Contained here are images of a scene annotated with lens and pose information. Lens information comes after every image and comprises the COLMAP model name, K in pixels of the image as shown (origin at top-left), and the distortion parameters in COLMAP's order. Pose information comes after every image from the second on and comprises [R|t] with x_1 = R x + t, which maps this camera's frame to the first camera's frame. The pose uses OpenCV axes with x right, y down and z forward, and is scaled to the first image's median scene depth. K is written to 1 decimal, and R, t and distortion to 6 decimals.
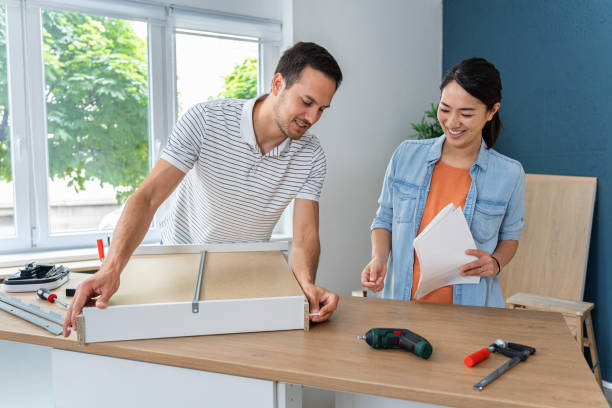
lens RADIAL K [[488.0, 0, 306.0], [0, 488.0, 204.0], [0, 0, 1]] dist [-0.021464, 0.010151]
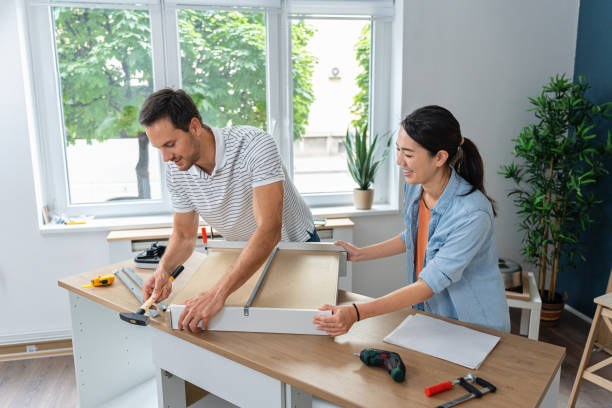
lens RADIAL K [[488.0, 0, 306.0], [0, 488.0, 204.0], [0, 0, 1]] dist [-0.021464, 0.010151]
pose [[0.953142, 0.061245, -0.296260, 0.097673], [-0.020318, 0.990042, 0.139299, -0.084466], [0.301841, -0.126753, 0.944894, -0.057996]]
